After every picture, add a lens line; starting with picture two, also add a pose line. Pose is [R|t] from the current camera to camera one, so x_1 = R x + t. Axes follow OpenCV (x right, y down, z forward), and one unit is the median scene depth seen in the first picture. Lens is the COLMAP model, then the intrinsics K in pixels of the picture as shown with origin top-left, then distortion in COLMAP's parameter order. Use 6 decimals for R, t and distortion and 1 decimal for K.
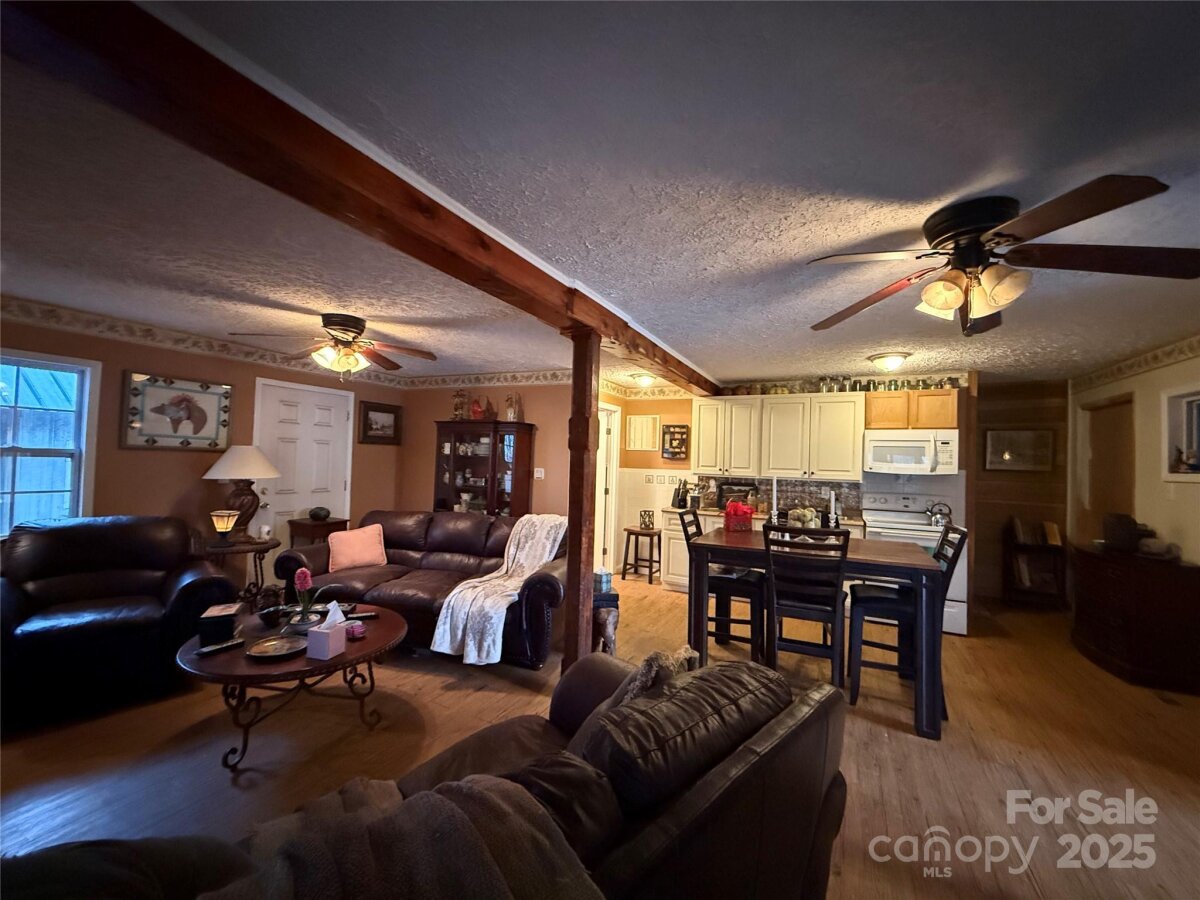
lens RADIAL K [[474.9, 0, 600.6], [0, 474.9, 452.4], [0, 0, 1]] dist [-0.000305, 0.000107]
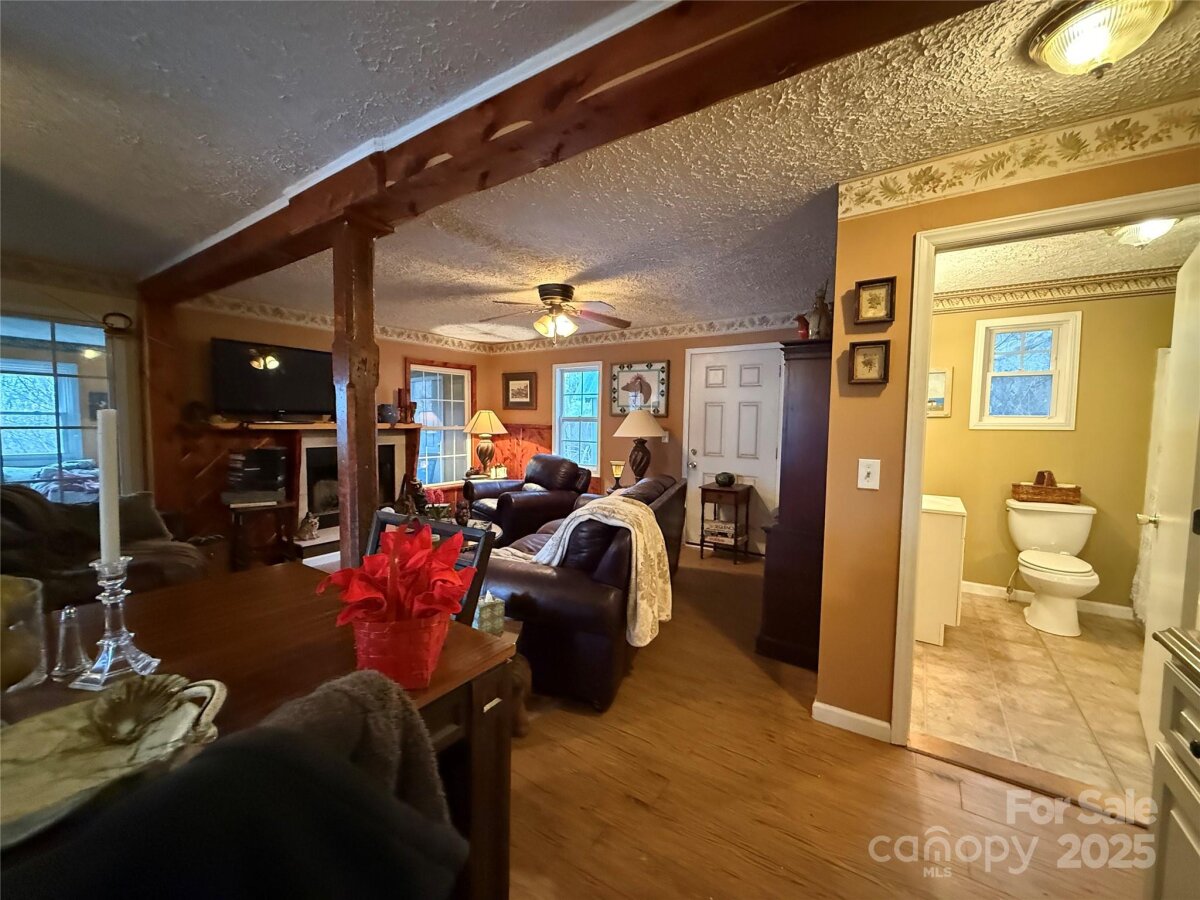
lens RADIAL K [[474.9, 0, 600.6], [0, 474.9, 452.4], [0, 0, 1]] dist [-0.000305, 0.000107]
pose [[-0.114657, 0.035612, -0.992767, 0.461181], [-0.000957, 0.999353, 0.035958, 0.048940], [0.993405, 0.005073, -0.114549, 1.022720]]
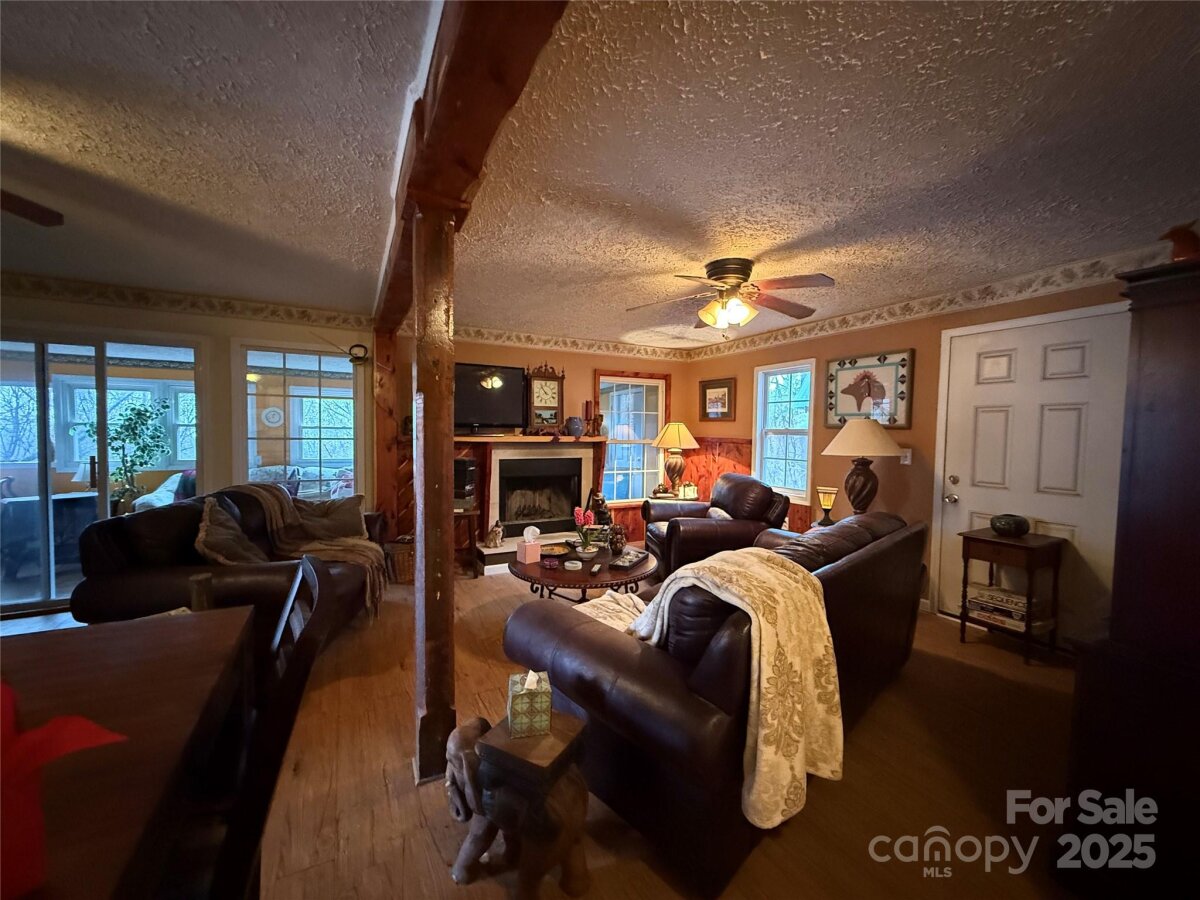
lens RADIAL K [[474.9, 0, 600.6], [0, 474.9, 452.4], [0, 0, 1]] dist [-0.000305, 0.000107]
pose [[-0.571780, 0.000146, -0.820407, 0.253324], [-0.016489, 0.999796, 0.011670, 0.044055], [0.820241, 0.020200, -0.571661, 1.089291]]
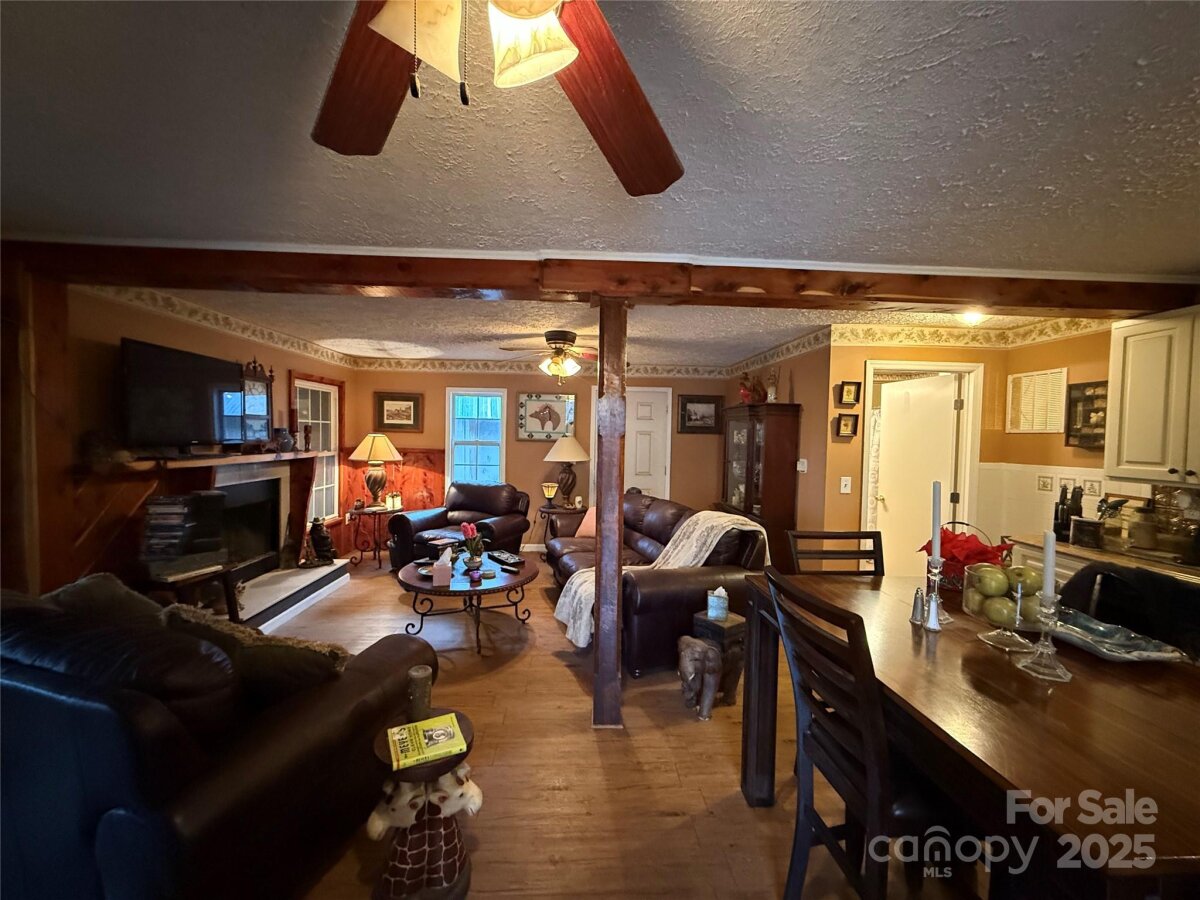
lens RADIAL K [[474.9, 0, 600.6], [0, 474.9, 452.4], [0, 0, 1]] dist [-0.000305, 0.000107]
pose [[0.500464, 0.009701, -0.865703, 0.488487], [0.009464, 0.999816, 0.016675, 0.007097], [0.865706, -0.016539, 0.500280, 0.387682]]
